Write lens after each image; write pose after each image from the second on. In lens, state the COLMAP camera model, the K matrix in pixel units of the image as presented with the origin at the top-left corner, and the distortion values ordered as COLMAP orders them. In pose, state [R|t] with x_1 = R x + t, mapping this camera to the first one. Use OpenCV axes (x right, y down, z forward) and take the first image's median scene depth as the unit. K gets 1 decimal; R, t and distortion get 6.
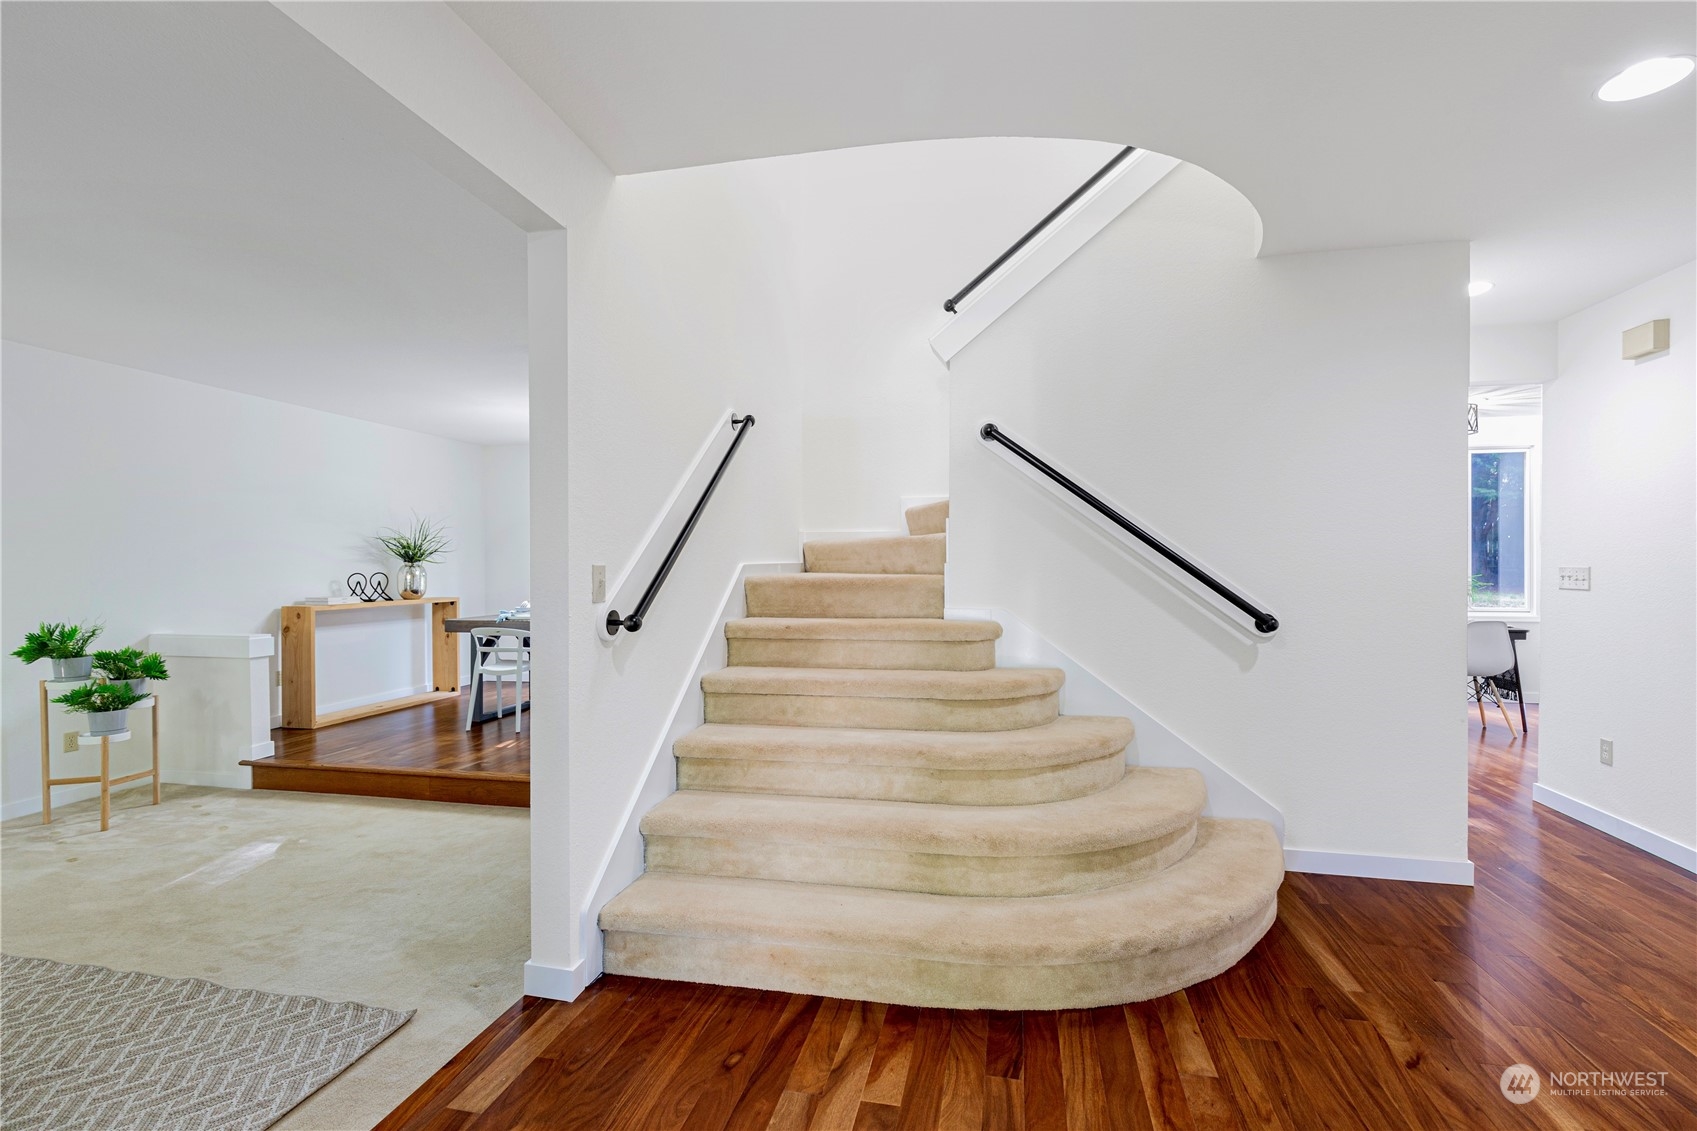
lens RADIAL K [[762.2, 0, 857.4], [0, 762.2, 571.7], [0, 0, 1]] dist [0.004562, -0.000575]
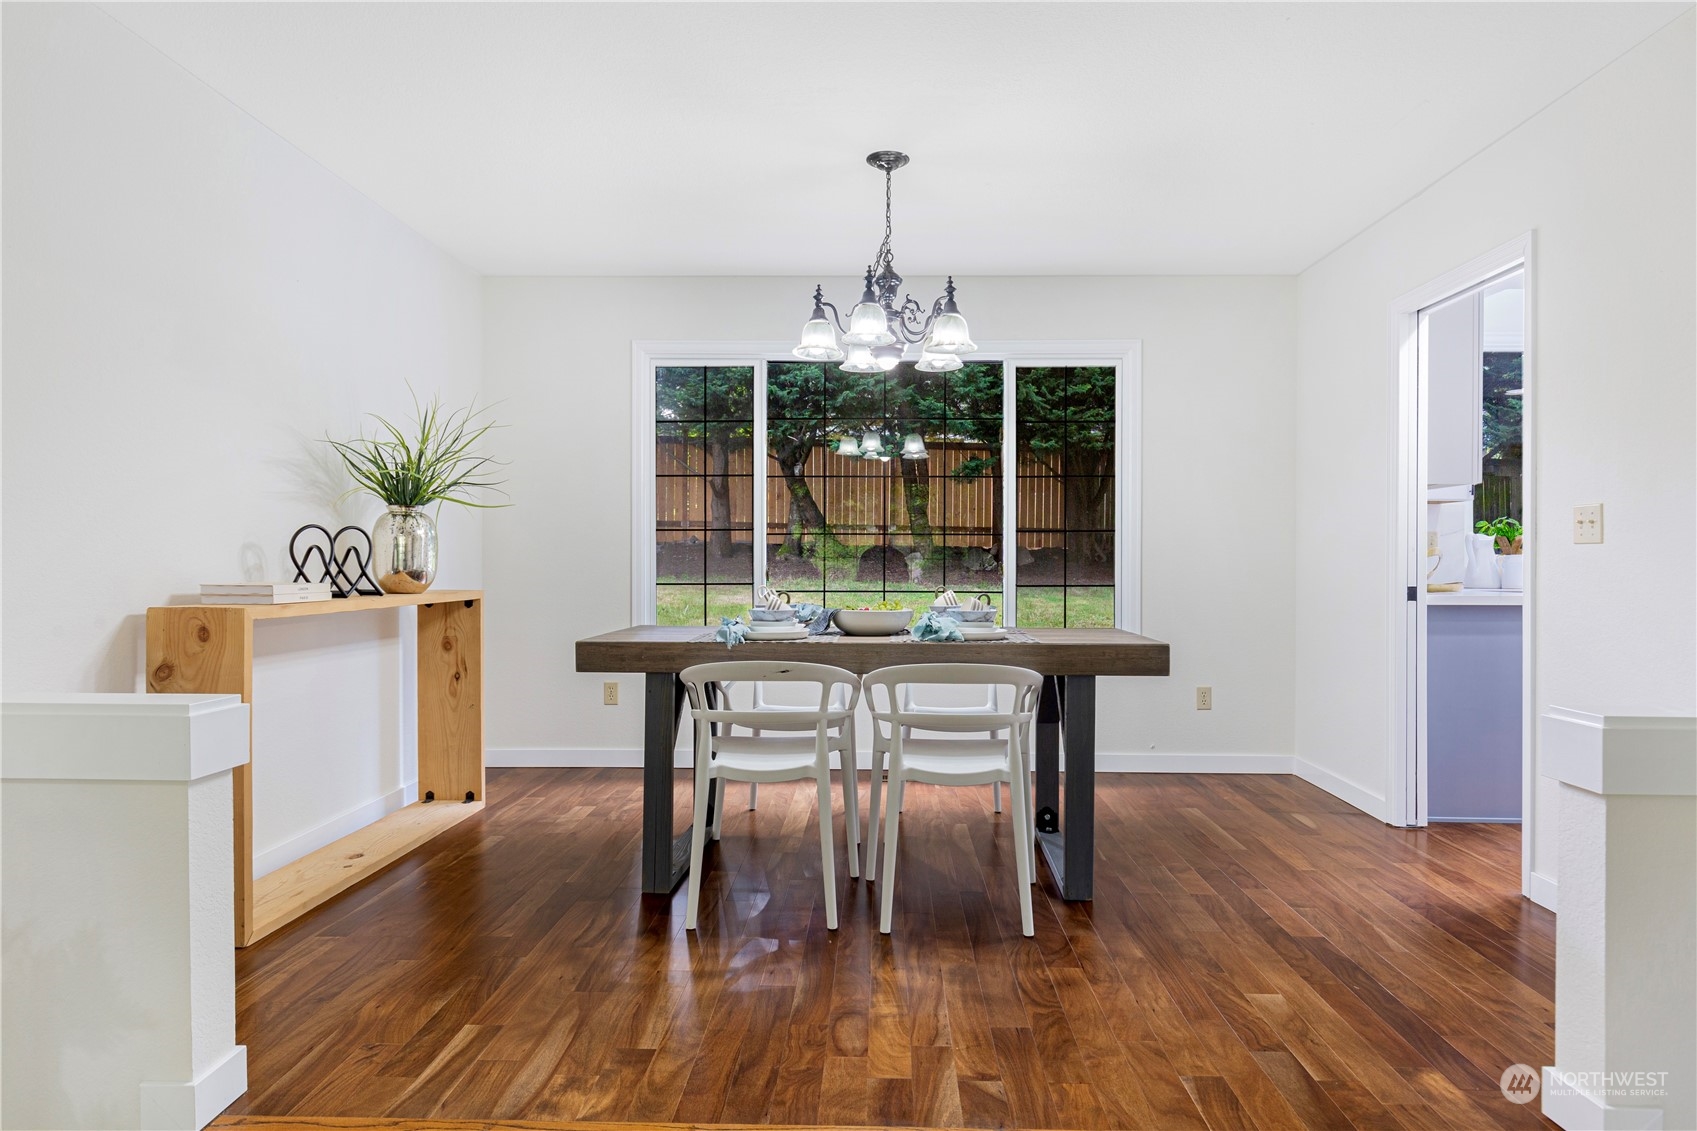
lens RADIAL K [[1007.9, 0, 859.0], [0, 1007.9, 570.1], [0, 0, 1]] dist [0.047540, 0.001333]
pose [[0.986792, 0.002881, 0.161964, -0.639199], [-0.002646, 0.999995, -0.001666, 0.035449], [-0.161968, 0.001216, 0.986795, 0.596890]]
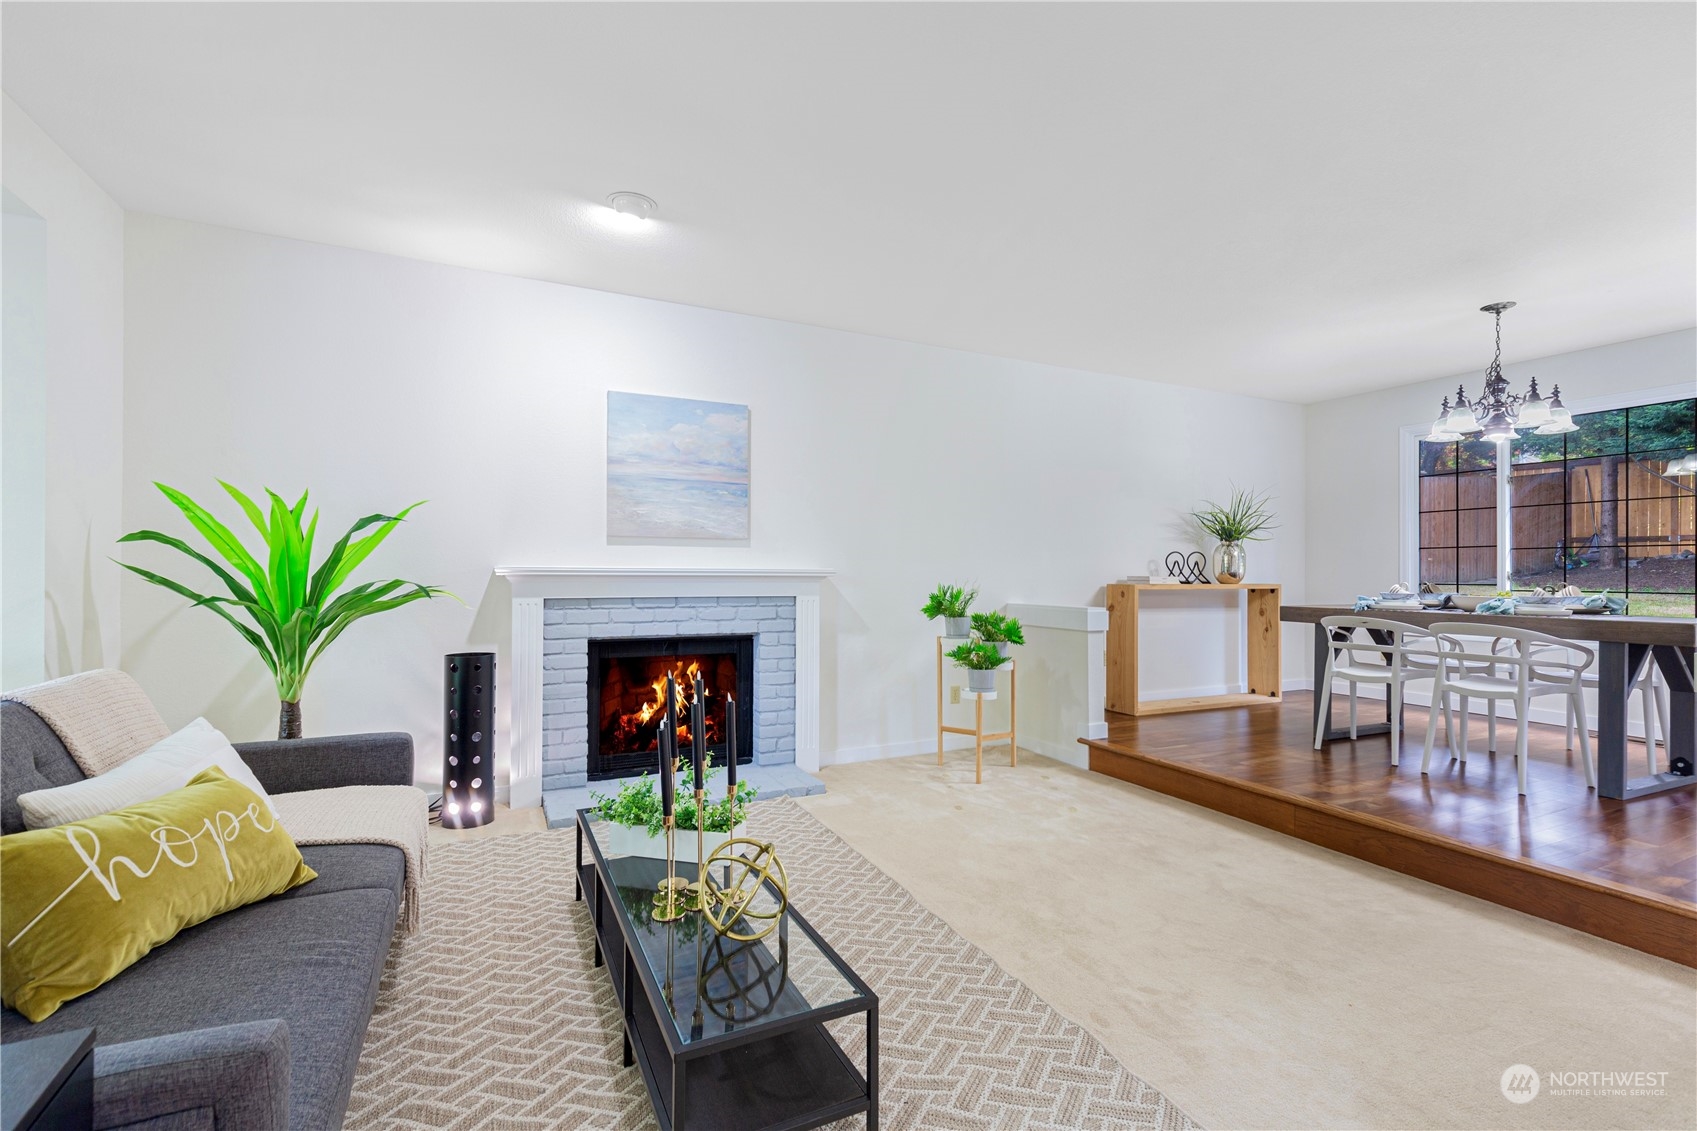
lens RADIAL K [[762.2, 0, 856.4], [0, 762.2, 565.6], [0, 0, 1]] dist [0.004562, -0.000575]
pose [[0.608838, -0.002874, -0.793290, -0.229487], [-0.015094, 0.999770, -0.015206, 0.052970], [0.793151, 0.021232, 0.608655, 0.202380]]
